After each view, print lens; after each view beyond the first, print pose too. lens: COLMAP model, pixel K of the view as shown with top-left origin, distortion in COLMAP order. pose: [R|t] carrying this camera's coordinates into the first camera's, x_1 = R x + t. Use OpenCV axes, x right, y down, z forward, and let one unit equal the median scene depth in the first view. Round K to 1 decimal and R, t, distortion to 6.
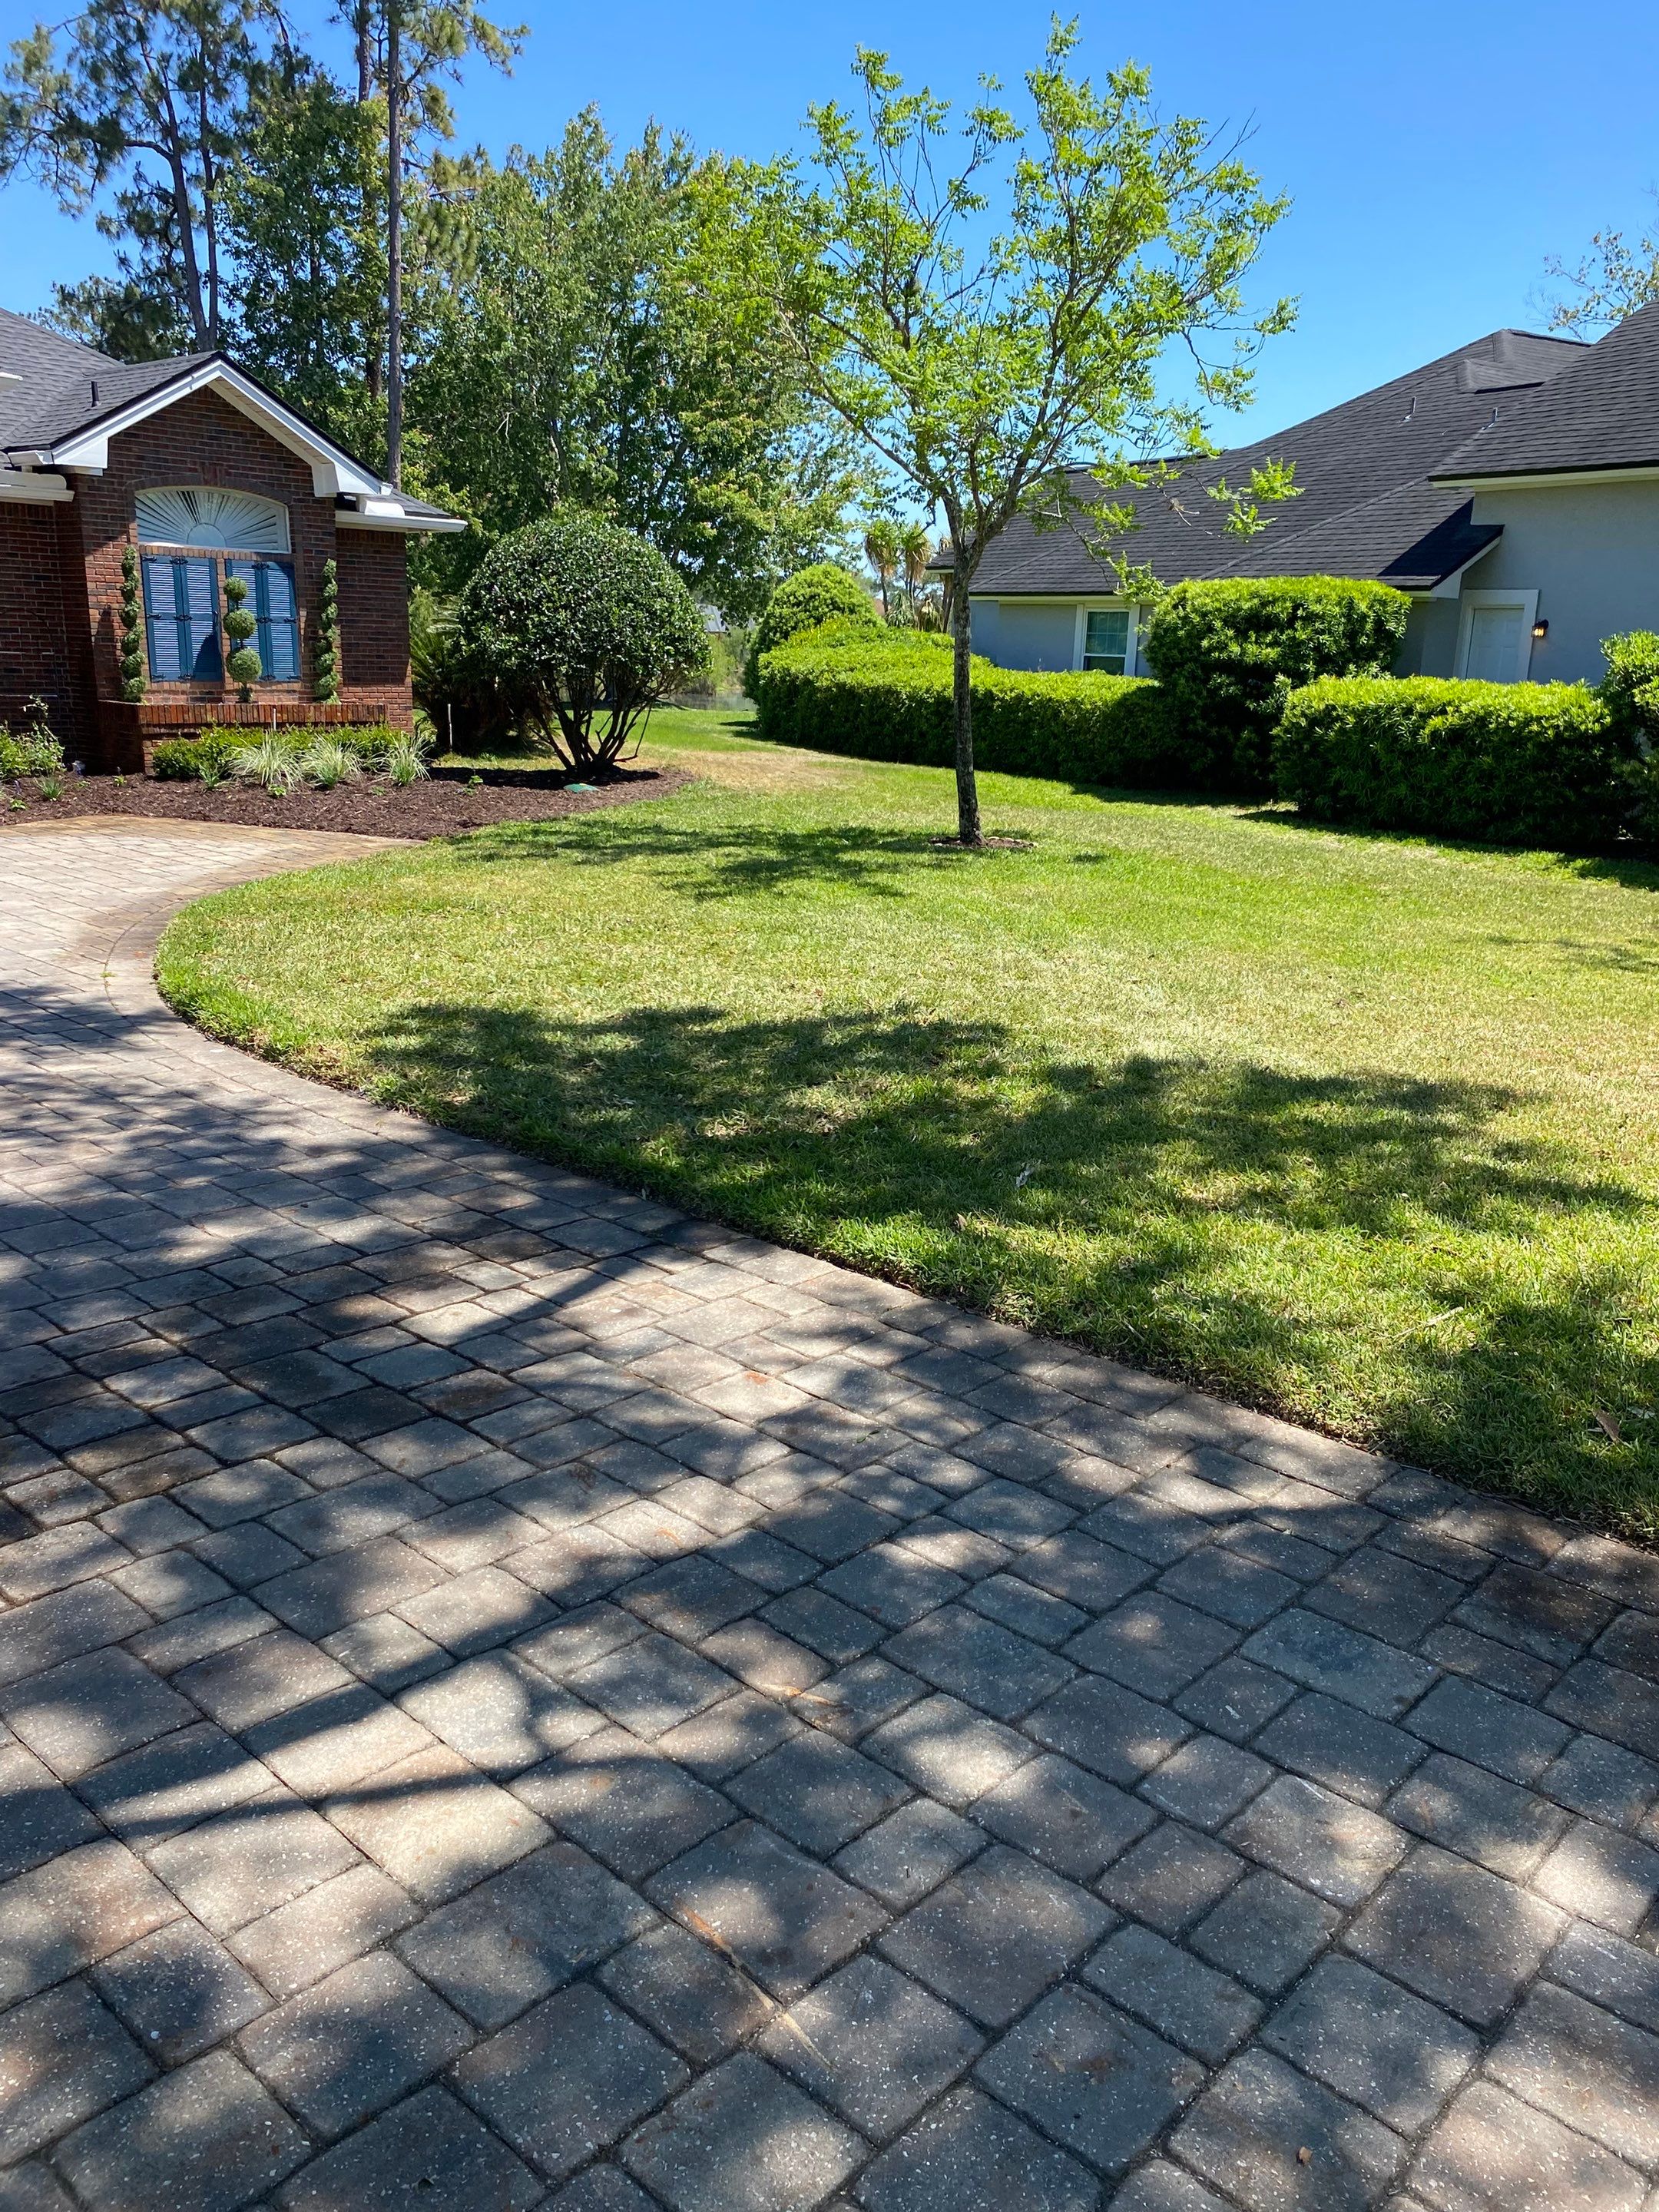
lens RADIAL K [[1657.2, 0, 829.5], [0, 1657.2, 1106.0], [0, 0, 1]] dist [0.054411, -0.094474]
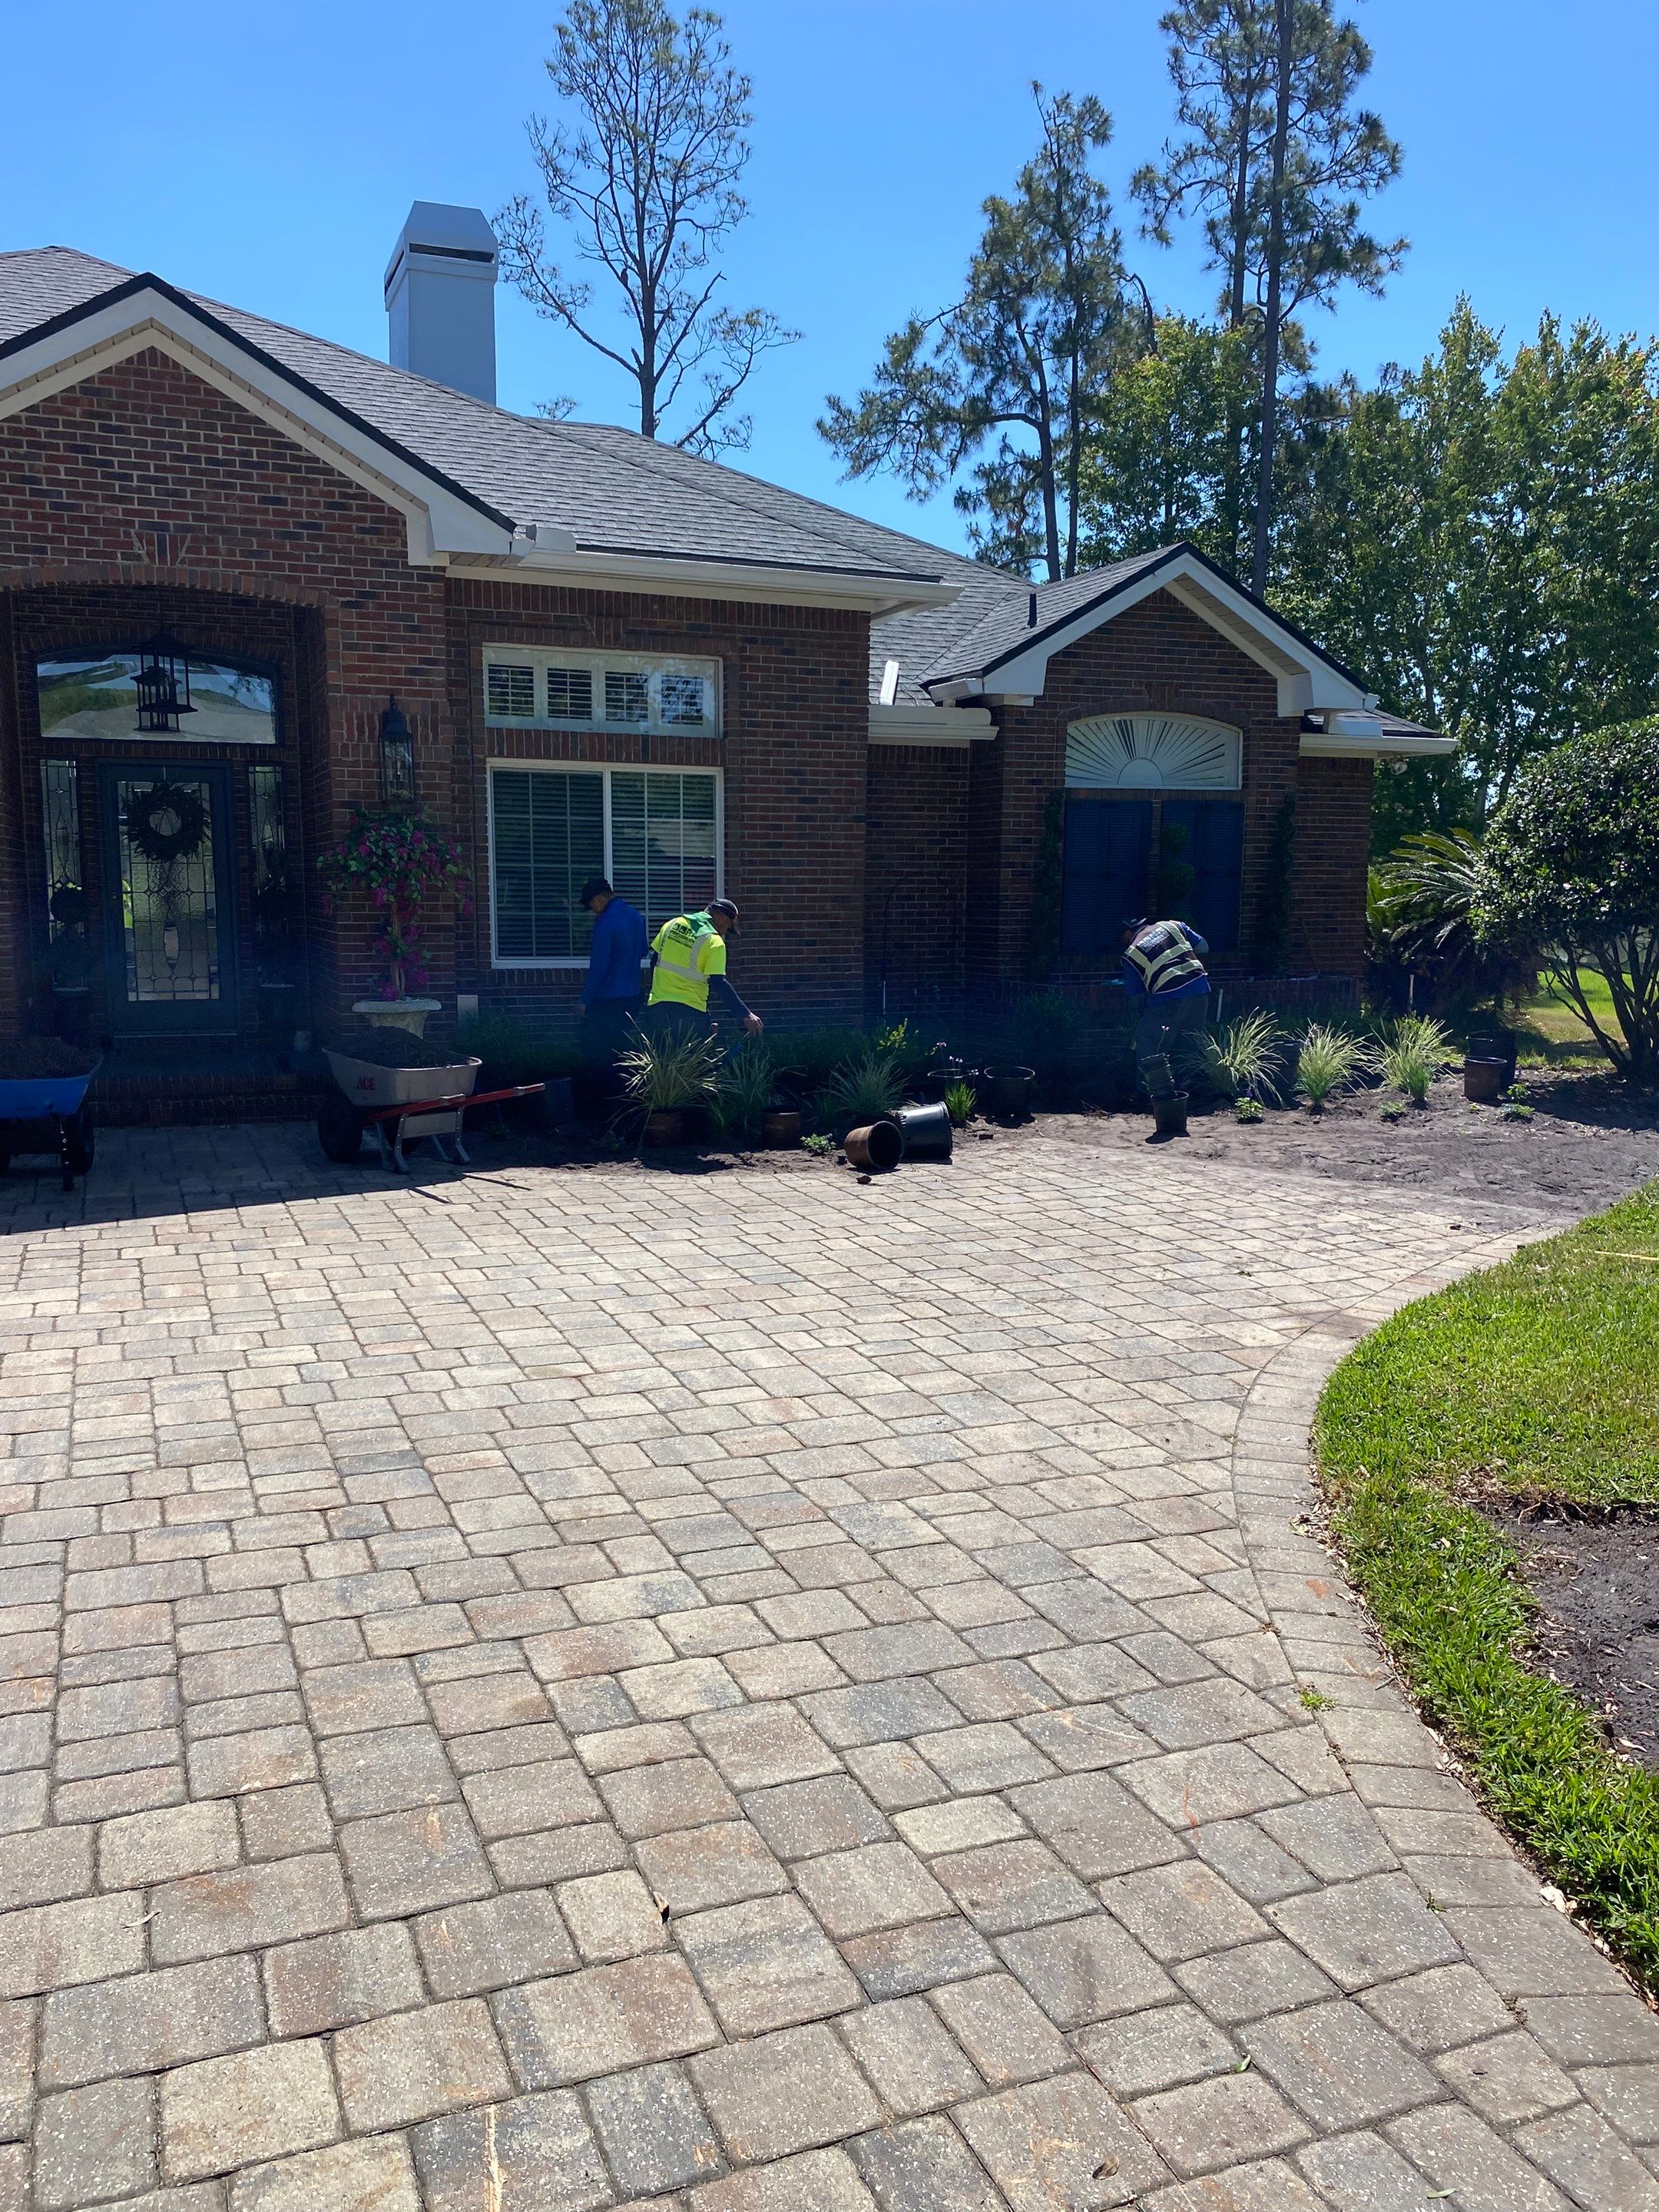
lens RADIAL K [[1677.0, 0, 829.5], [0, 1677.0, 1106.0], [0, 0, 1]] dist [0.070817, 0.000587]
pose [[0.905531, 0.025150, -0.423534, -0.172408], [-0.086606, 0.988180, -0.126486, -0.075347], [0.415347, 0.151218, 0.897006, 0.256777]]
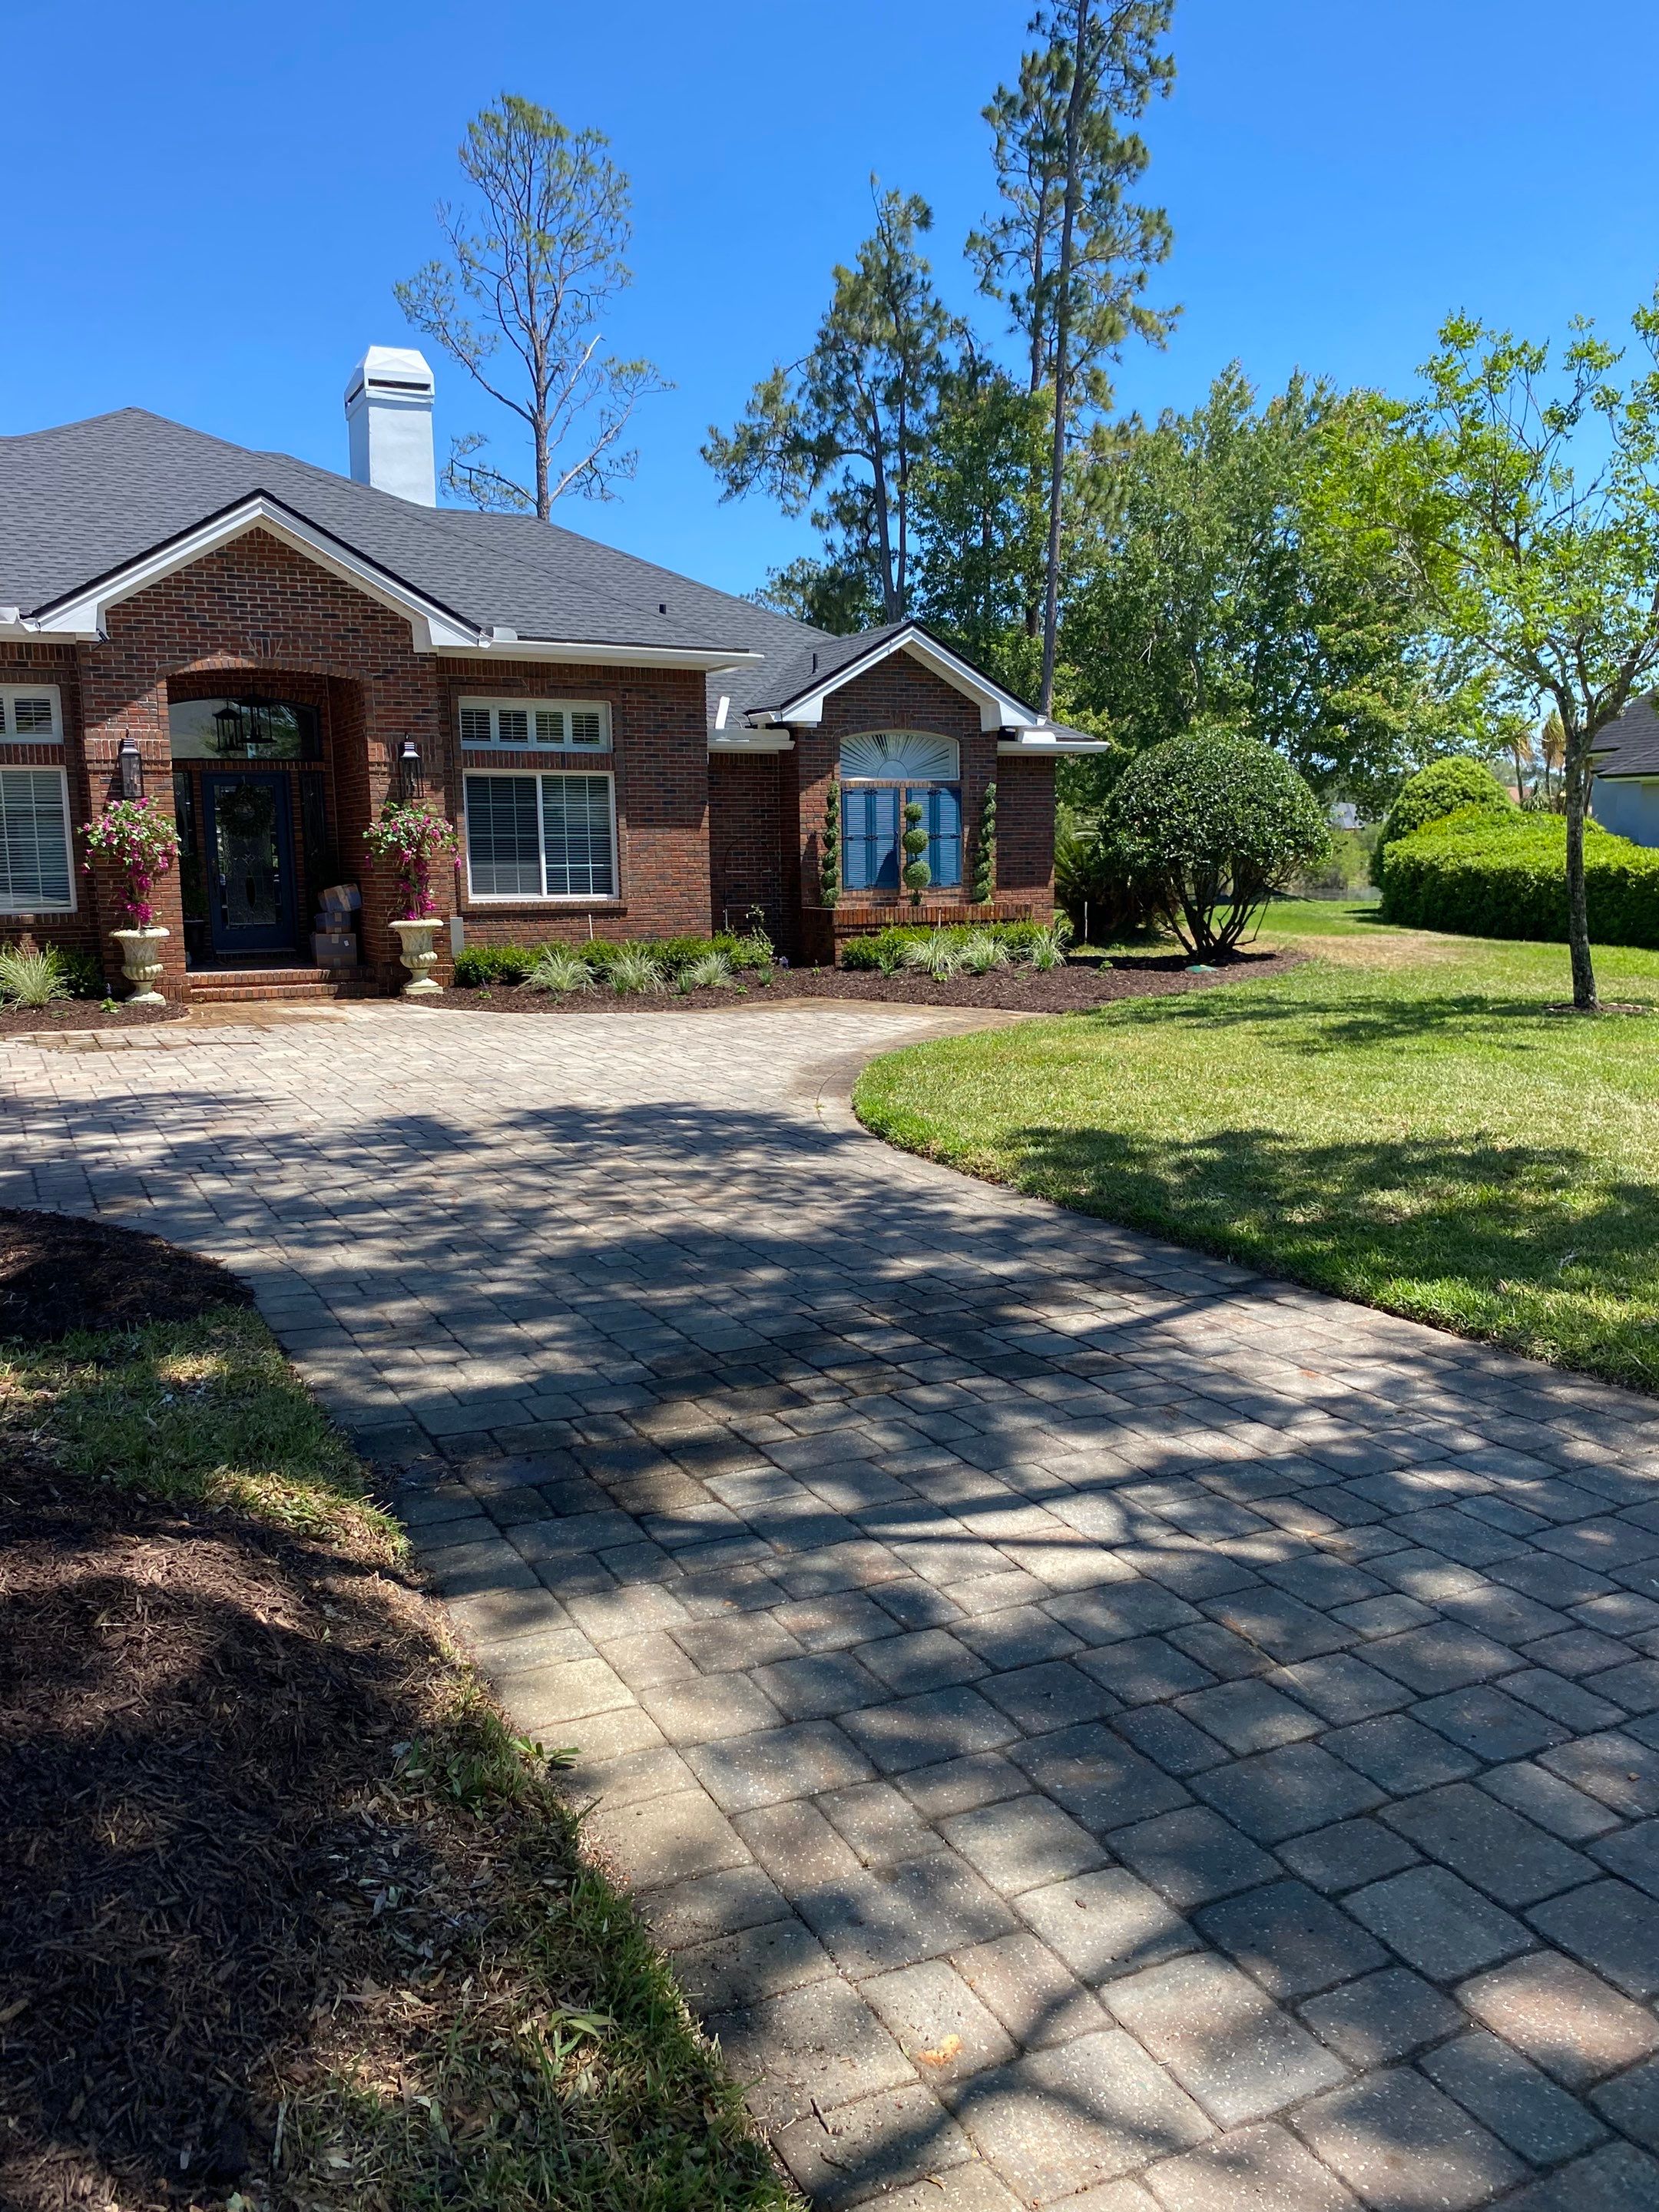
lens RADIAL K [[1581.4, 0, 839.2], [0, 1581.4, 1092.2], [0, 0, 1]] dist [0.124393, -0.266506]
pose [[0.931591, 0.012739, -0.363284, 0.009359], [-0.055824, 0.992545, -0.108346, 0.014868], [0.359195, 0.121214, 0.925357, -0.045299]]
